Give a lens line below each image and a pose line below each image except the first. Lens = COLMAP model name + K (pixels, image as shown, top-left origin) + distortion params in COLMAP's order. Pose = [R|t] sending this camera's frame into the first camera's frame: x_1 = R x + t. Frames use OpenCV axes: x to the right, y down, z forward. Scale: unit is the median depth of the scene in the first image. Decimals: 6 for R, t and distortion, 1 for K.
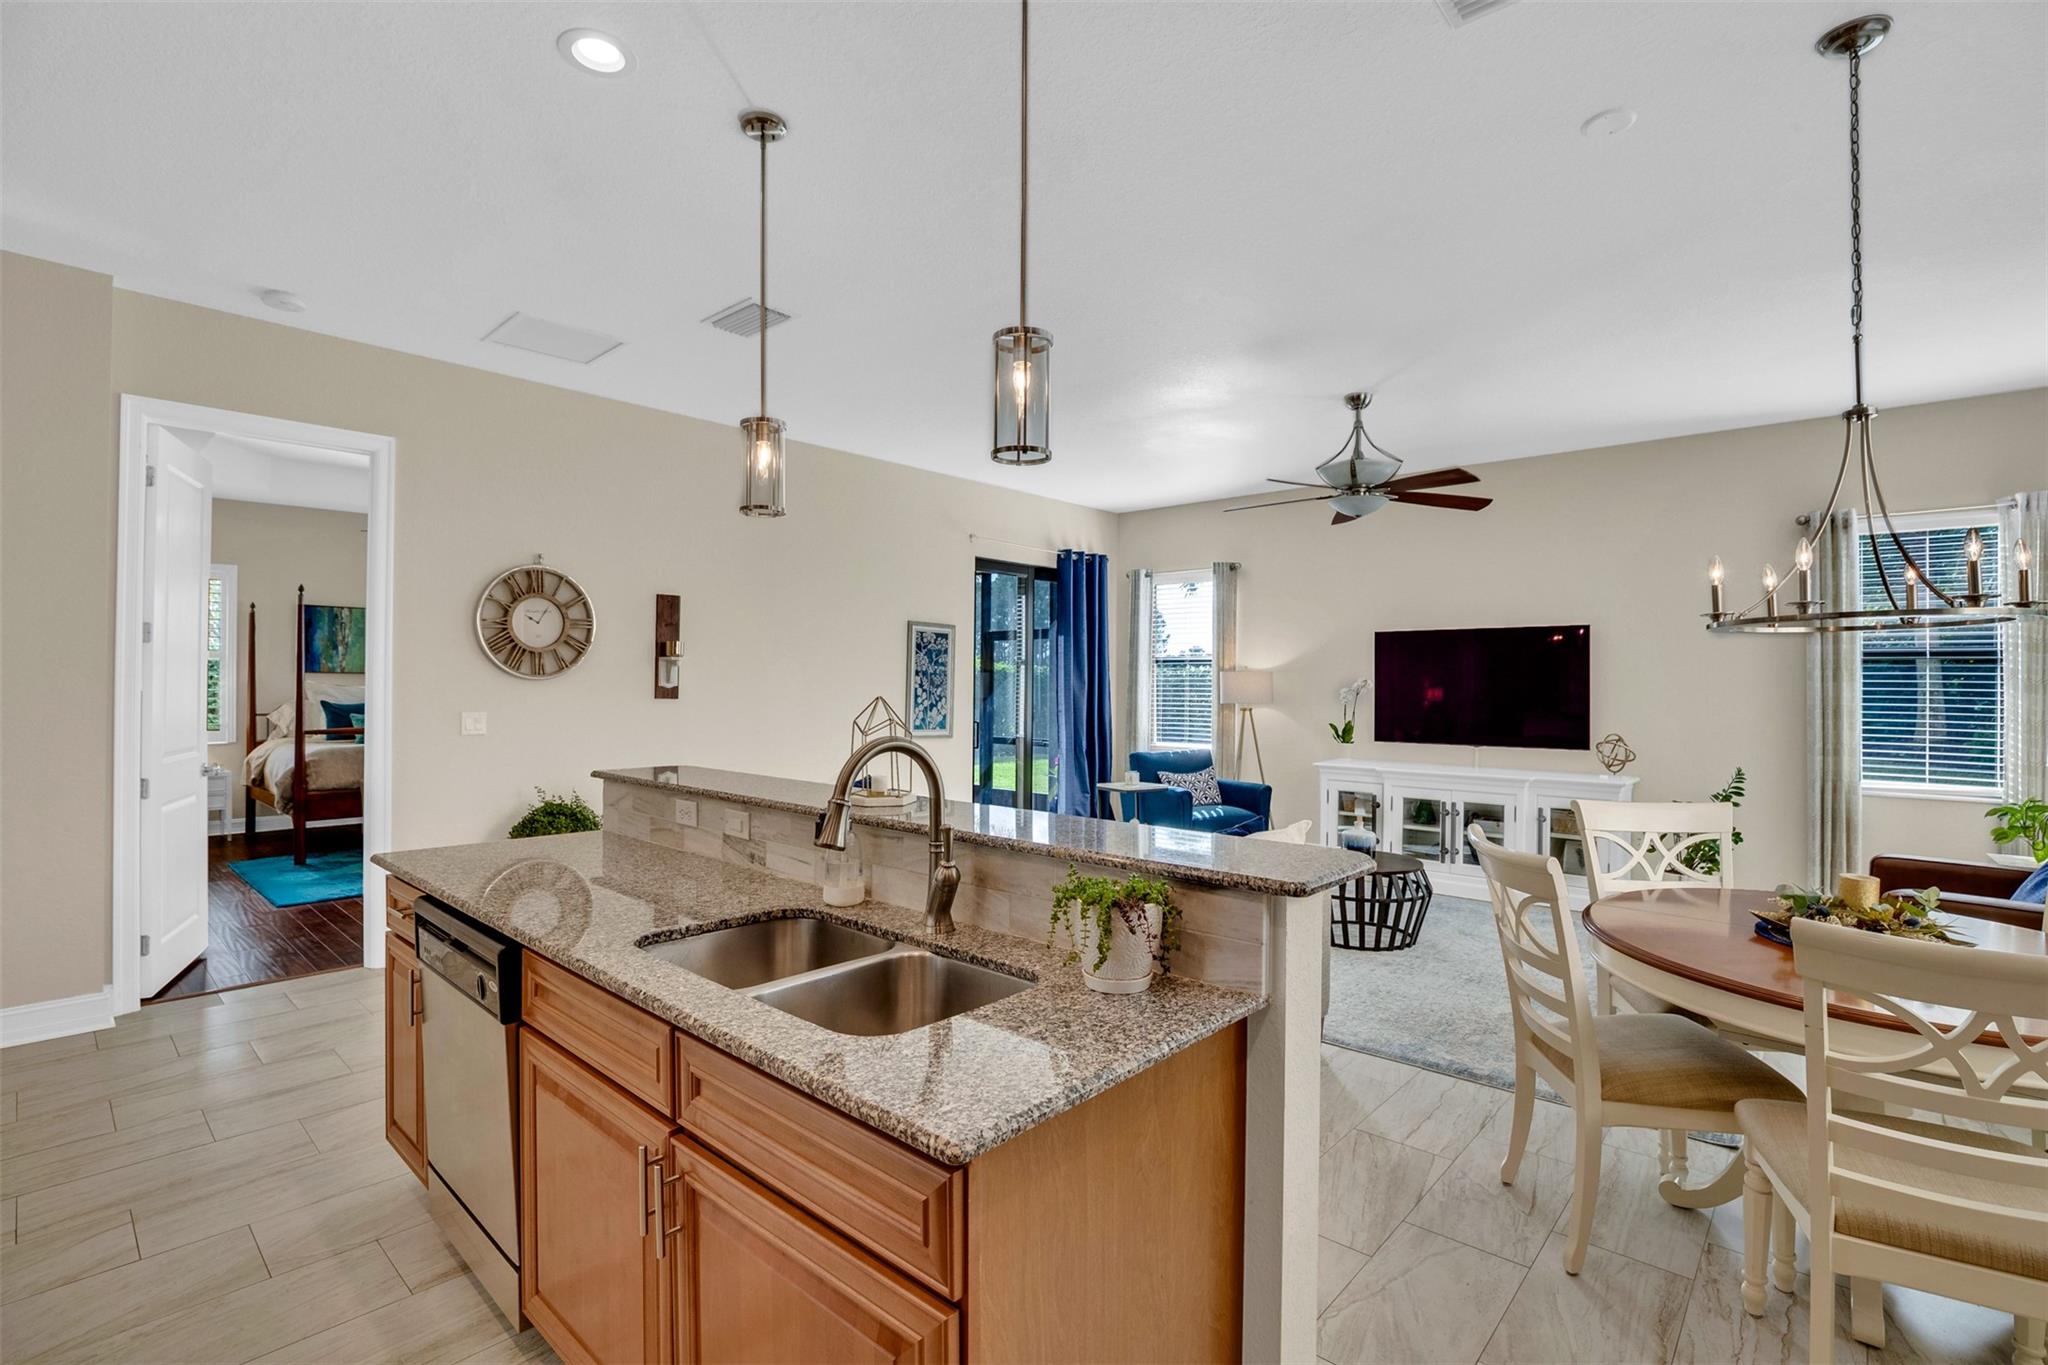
lens RADIAL K [[941.7, 0, 1034.0], [0, 941.7, 678.3], [0, 0, 1]] dist [-0.046171, 0.013923]
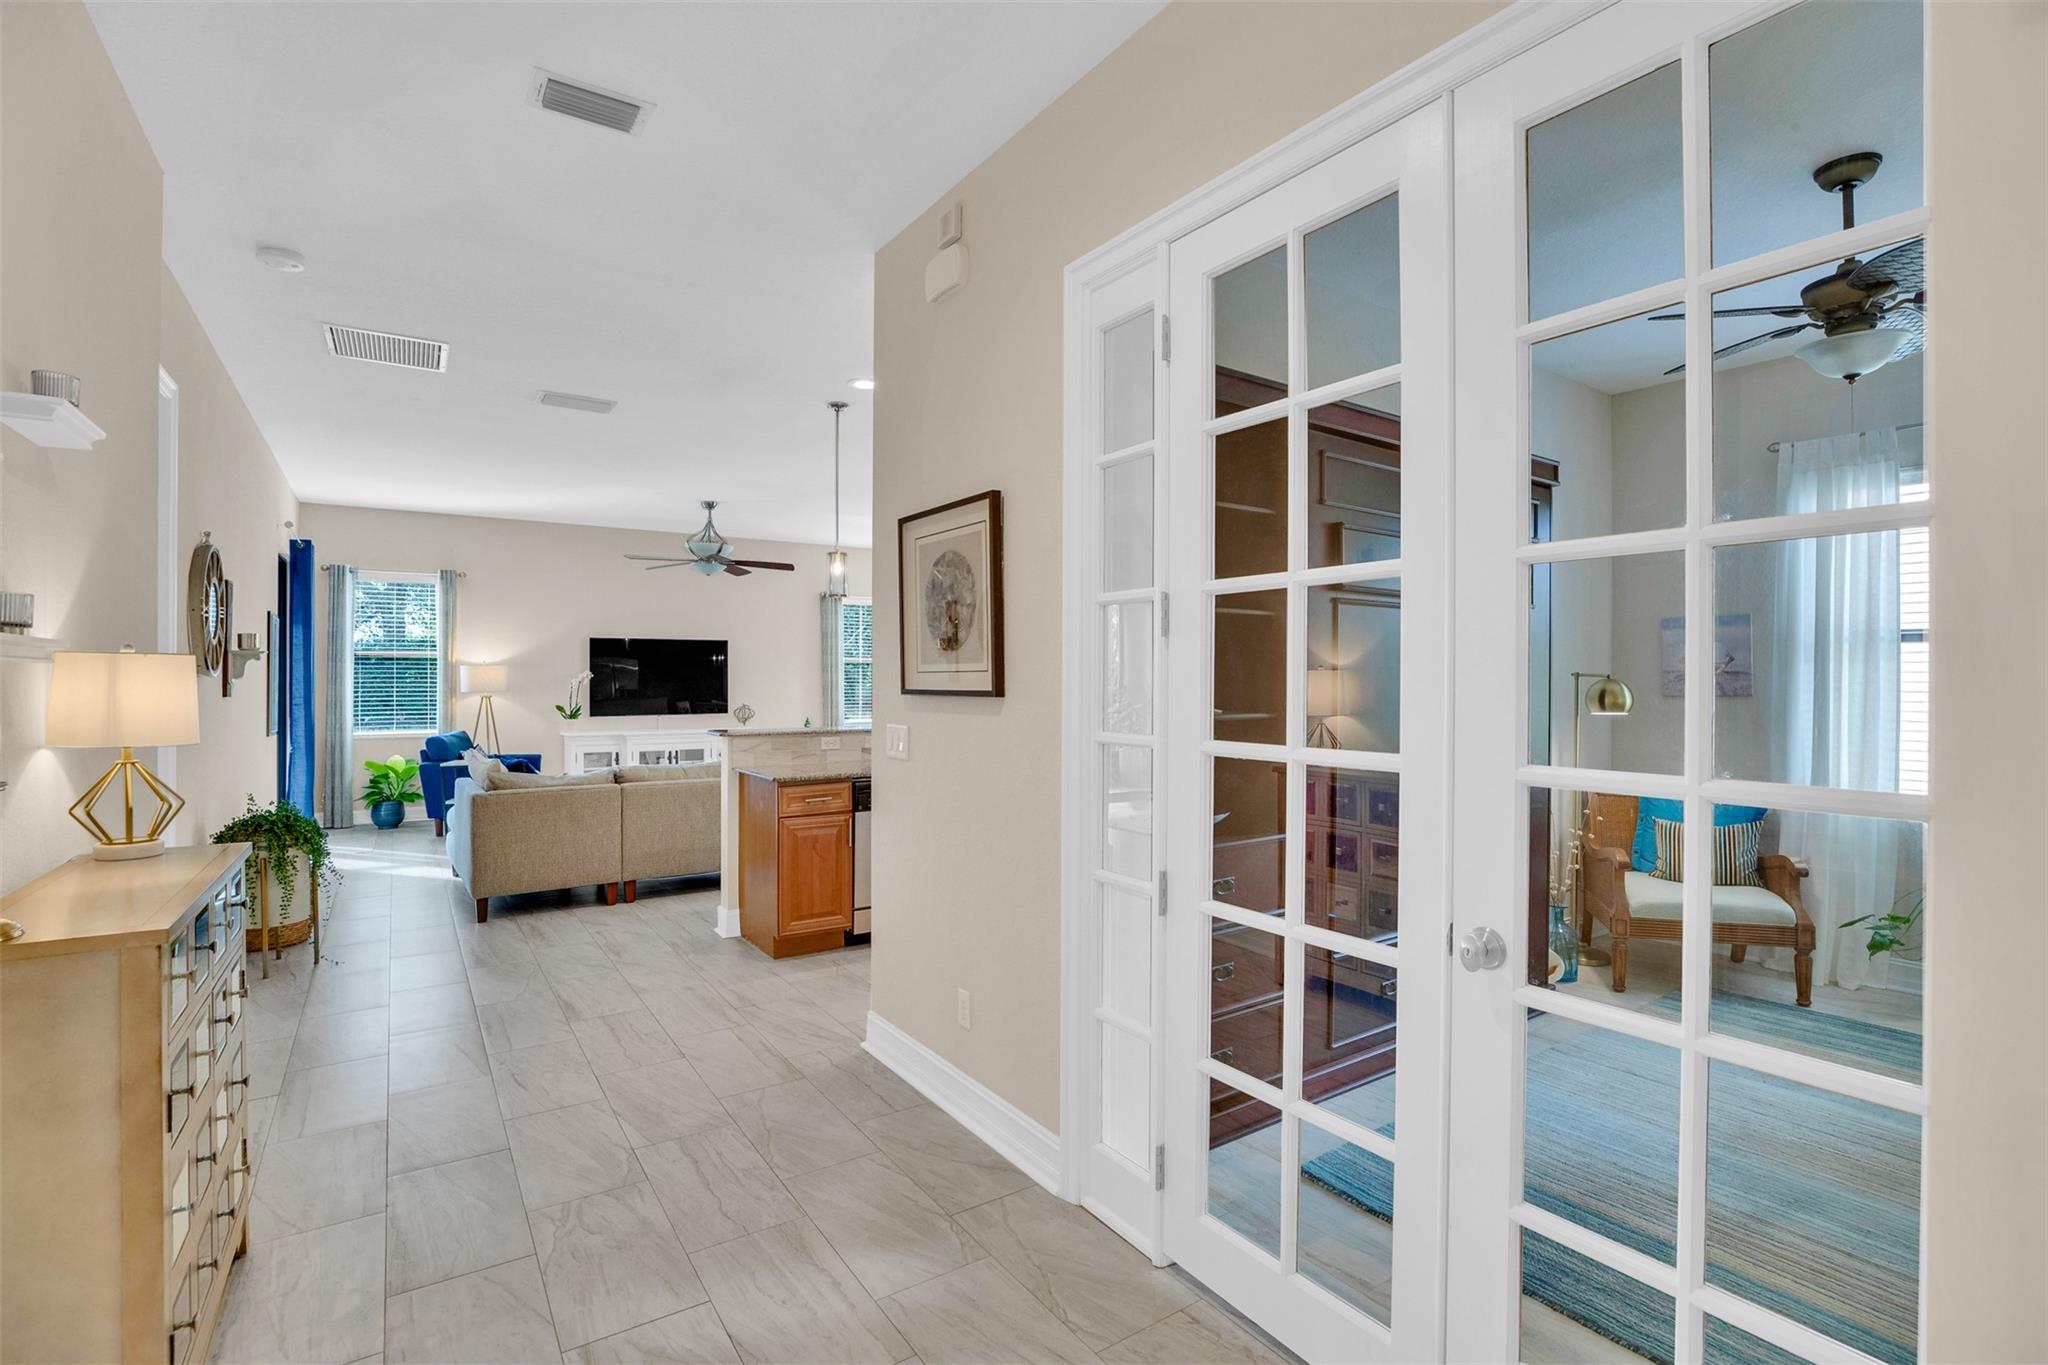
lens RADIAL K [[941.7, 0, 1034.0], [0, 941.7, 678.3], [0, 0, 1]] dist [-0.046171, 0.013923]
pose [[0.241545, -0.007664, 0.970359, -0.964932], [-0.007212, 0.999927, 0.009693, -0.008728], [-0.970363, -0.009339, 0.241472, 0.031925]]
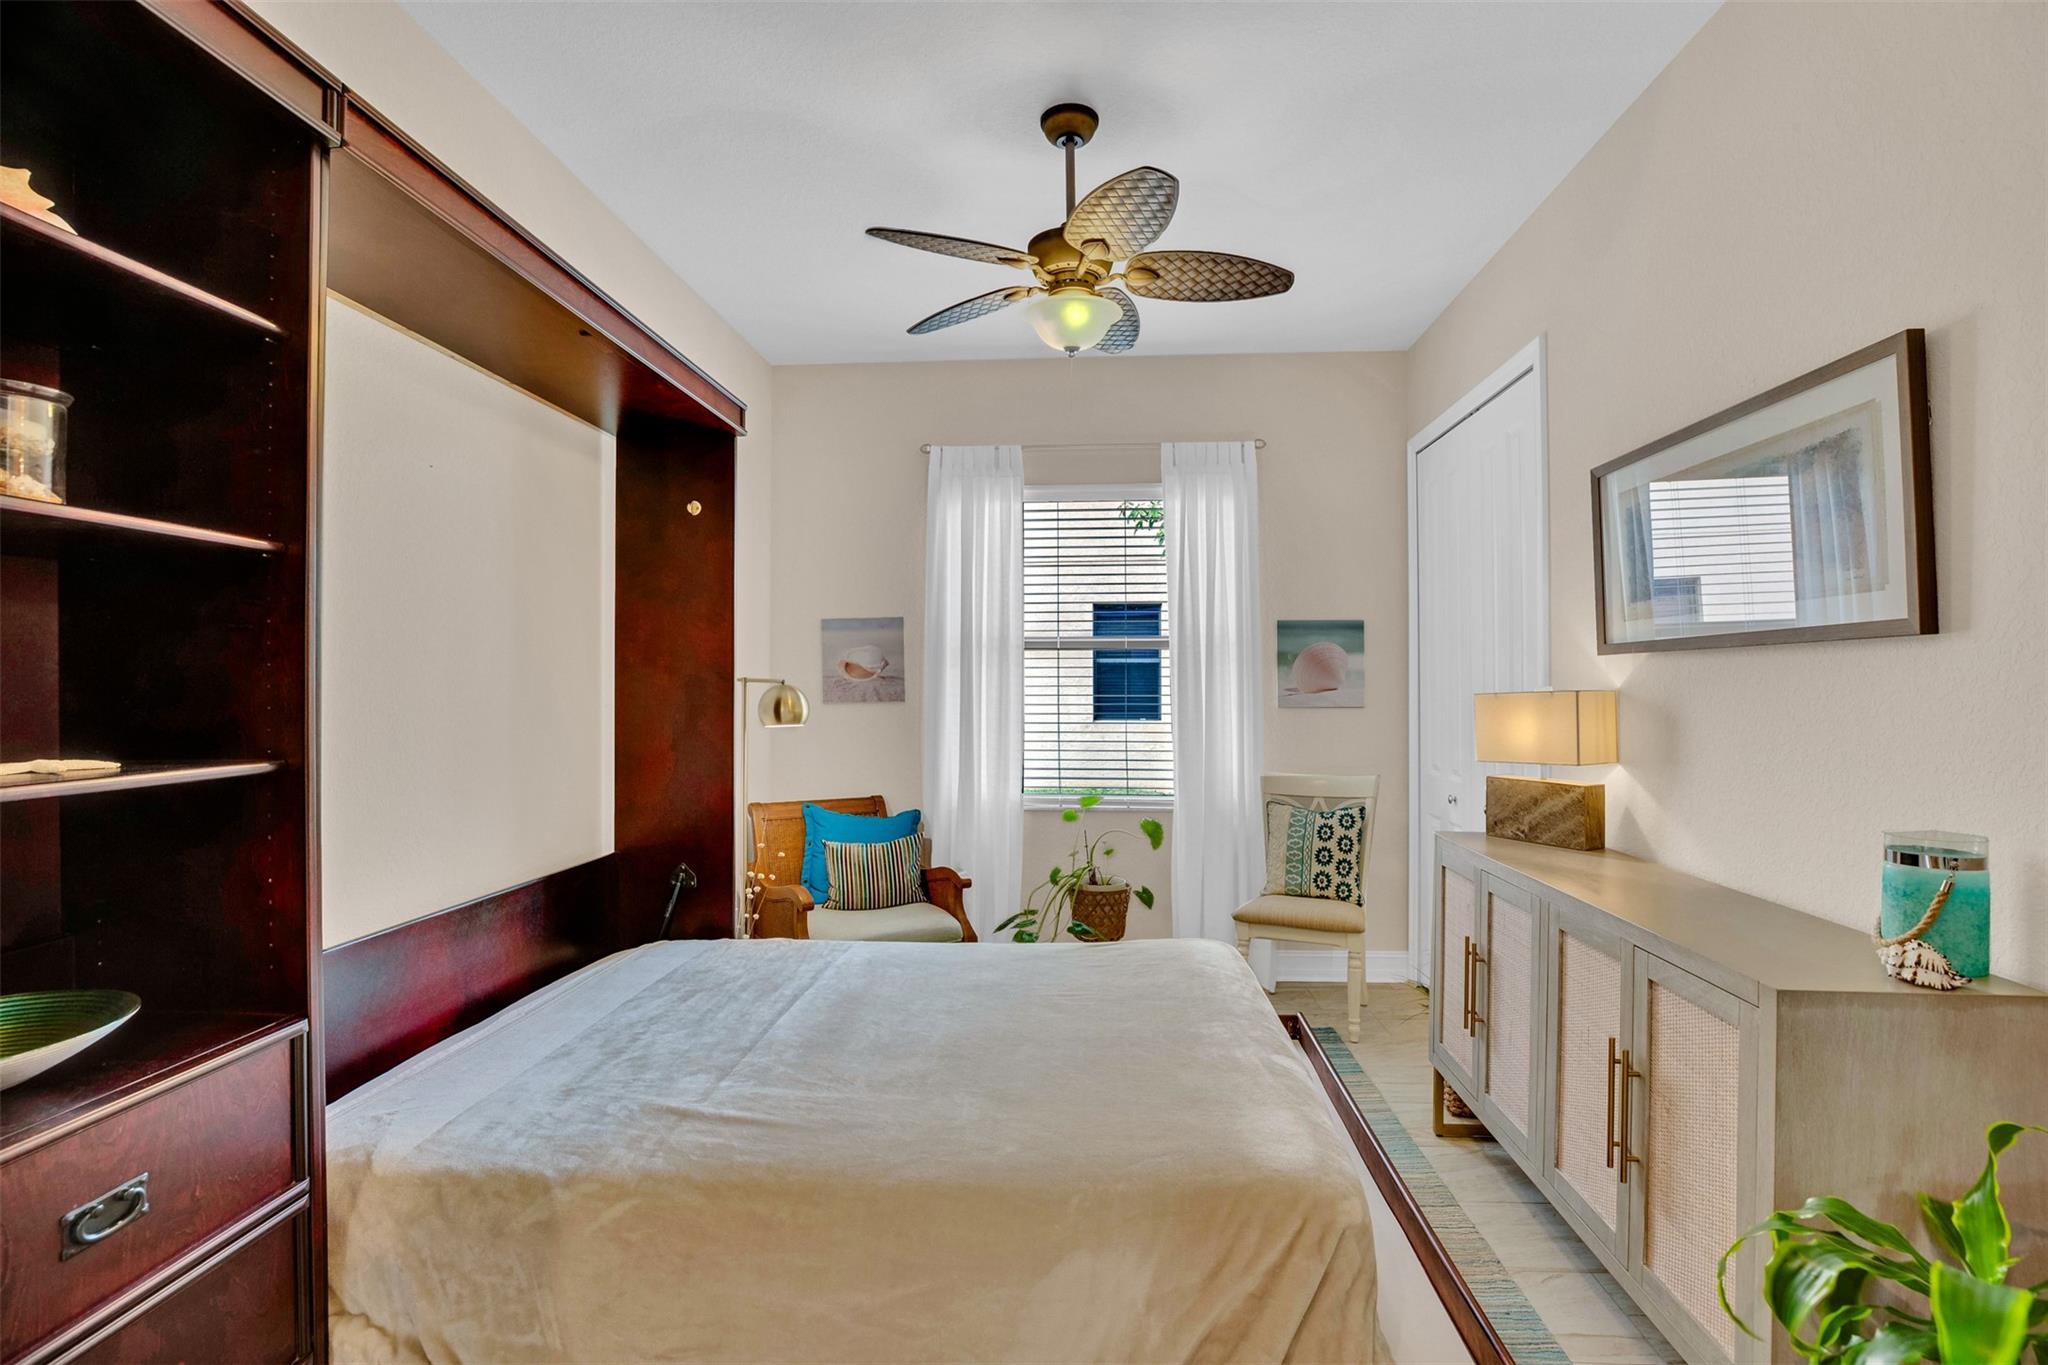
lens RADIAL K [[941.7, 0, 1034.0], [0, 941.7, 678.3], [0, 0, 1]] dist [-0.046171, 0.013923]
pose [[-0.610581, -0.000929, 0.791954, -0.660173], [-0.007408, 0.999962, -0.004539, -0.006766], [-0.791920, -0.008639, -0.610564, 0.012588]]
